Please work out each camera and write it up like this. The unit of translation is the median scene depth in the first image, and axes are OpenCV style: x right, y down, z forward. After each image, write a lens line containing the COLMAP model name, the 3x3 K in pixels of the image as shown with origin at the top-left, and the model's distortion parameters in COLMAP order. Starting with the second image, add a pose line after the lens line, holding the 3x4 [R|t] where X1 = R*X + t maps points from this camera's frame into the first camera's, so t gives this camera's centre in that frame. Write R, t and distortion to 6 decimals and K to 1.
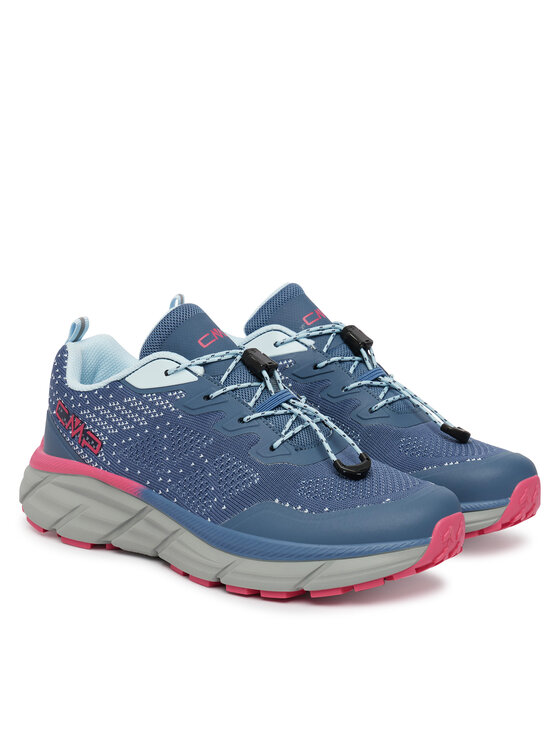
lens RADIAL K [[1559.2, 0, 280.0], [0, 1559.2, 373.0], [0, 0, 1]] dist [0.007011, -0.006652]
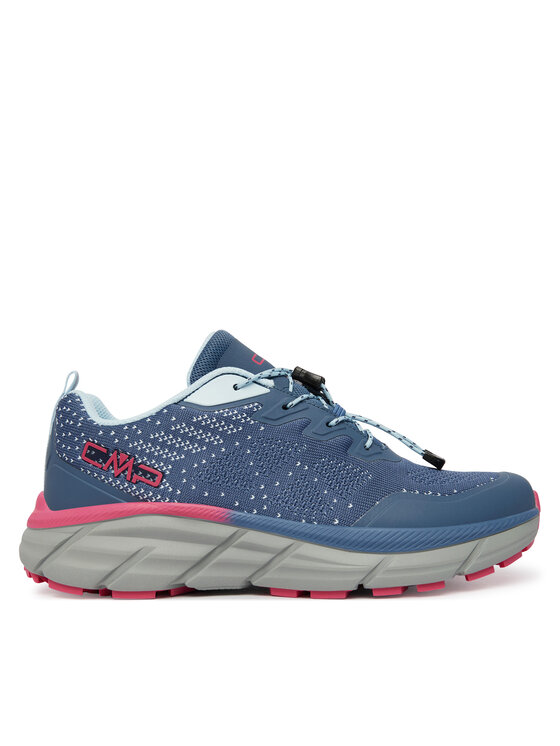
lens RADIAL K [[672.7, 0, 280.0], [0, 672.7, 373.0], [0, 0, 1]] dist [-0.001820, -0.001561]
pose [[0.803469, -0.021685, 0.594952, -0.296106], [0.152356, 0.973548, -0.170268, 0.065964], [-0.575522, 0.227450, 0.785519, 0.644544]]
